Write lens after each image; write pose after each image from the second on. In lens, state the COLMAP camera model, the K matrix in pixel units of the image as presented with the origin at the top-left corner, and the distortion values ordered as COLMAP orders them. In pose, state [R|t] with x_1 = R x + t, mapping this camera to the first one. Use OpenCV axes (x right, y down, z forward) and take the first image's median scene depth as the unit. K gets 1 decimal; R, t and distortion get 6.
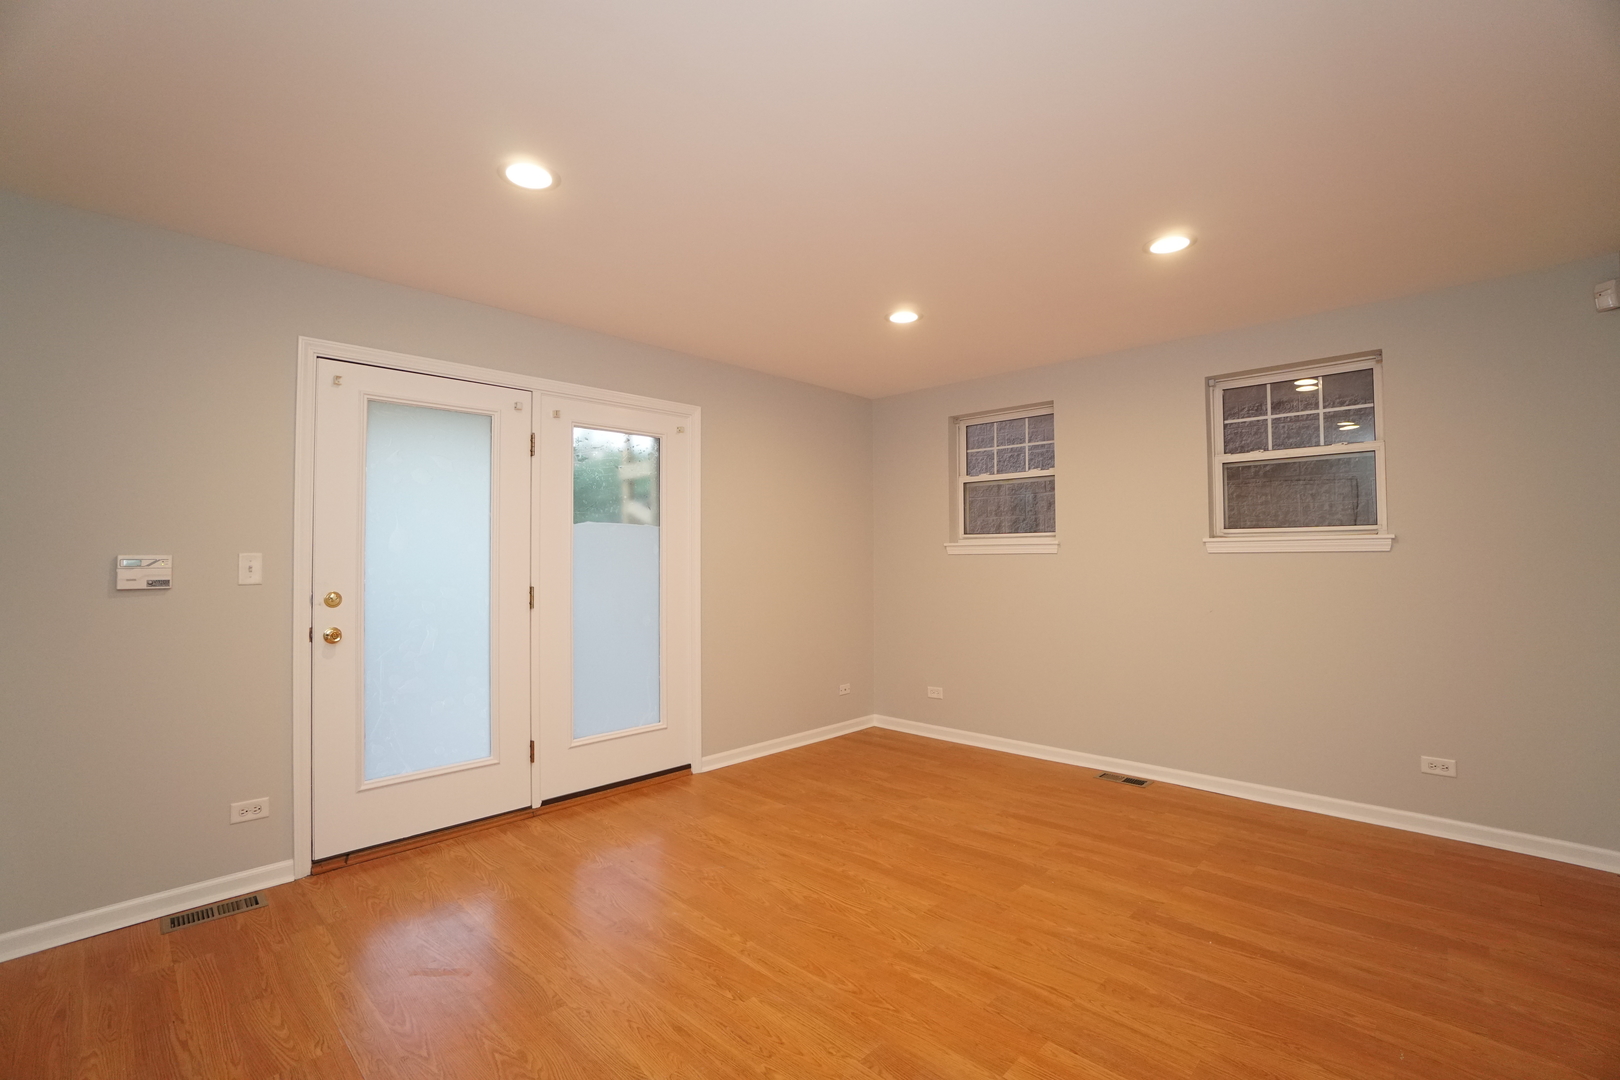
lens RADIAL K [[712.9, 0, 804.3], [0, 712.9, 535.9], [0, 0, 1]] dist [-0.066799, 0.024935]
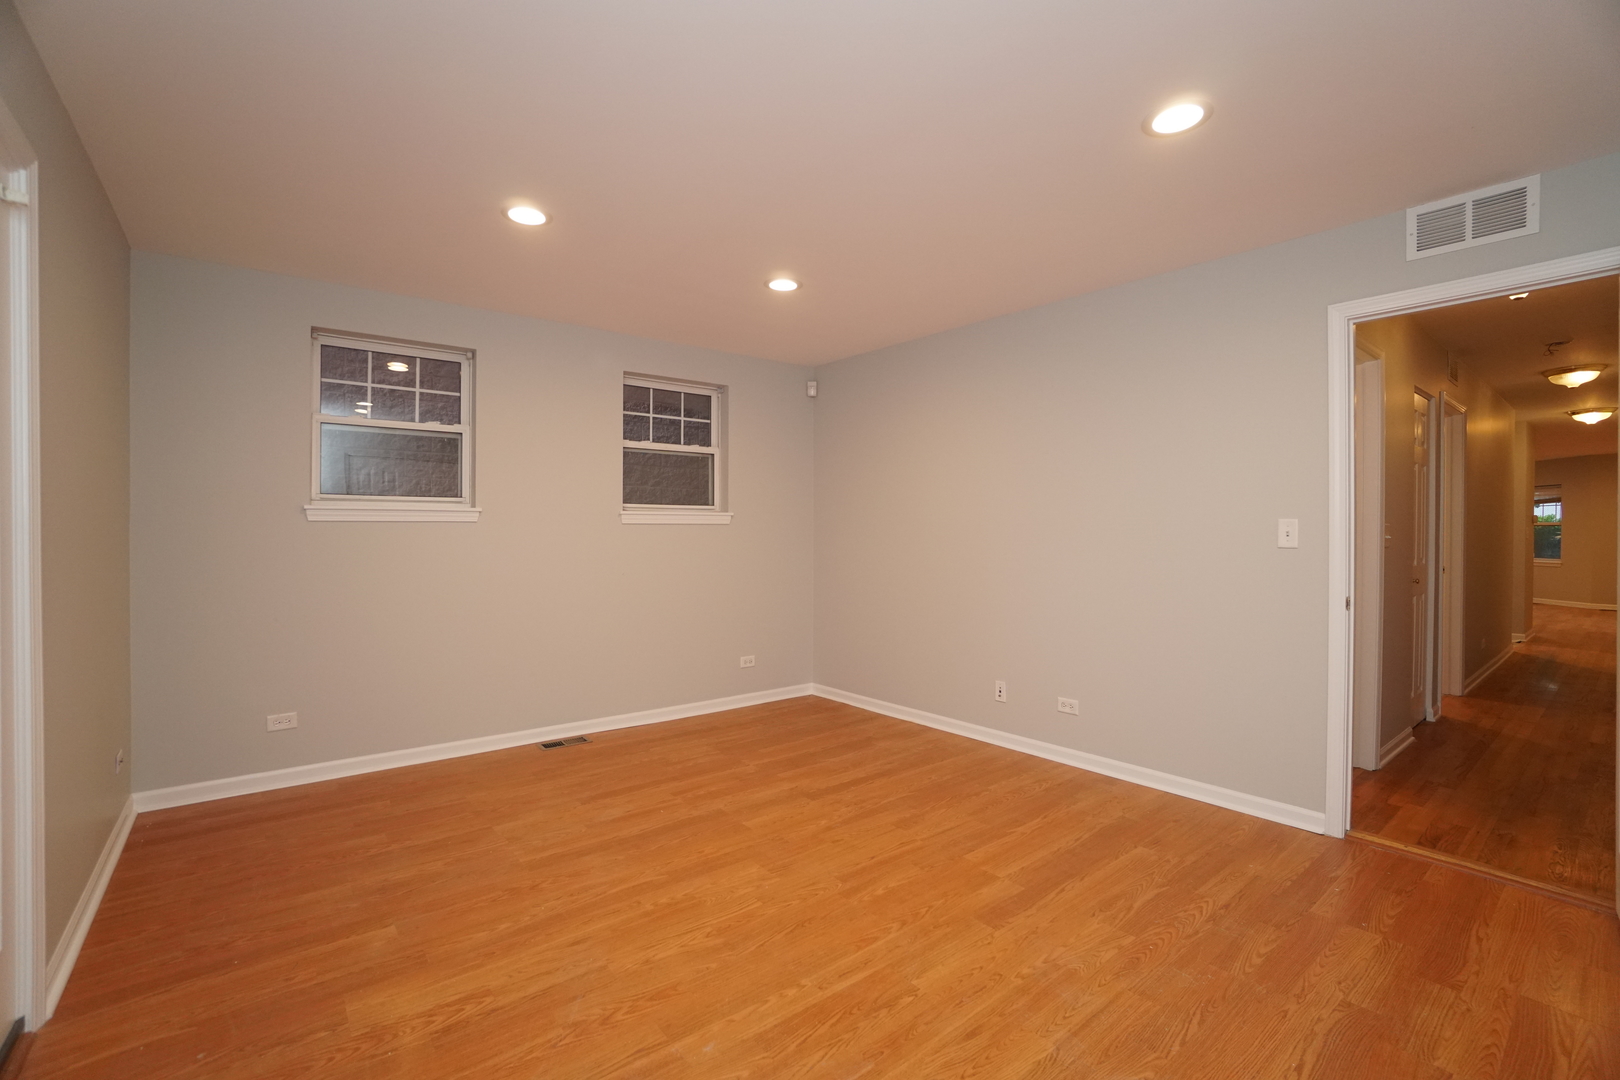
lens RADIAL K [[712.9, 0, 804.3], [0, 712.9, 535.9], [0, 0, 1]] dist [-0.066799, 0.024935]
pose [[0.121972, -0.005016, 0.992521, -0.691042], [-0.033087, 0.999411, 0.009117, 0.030010], [-0.991982, -0.033952, 0.121734, 0.699034]]
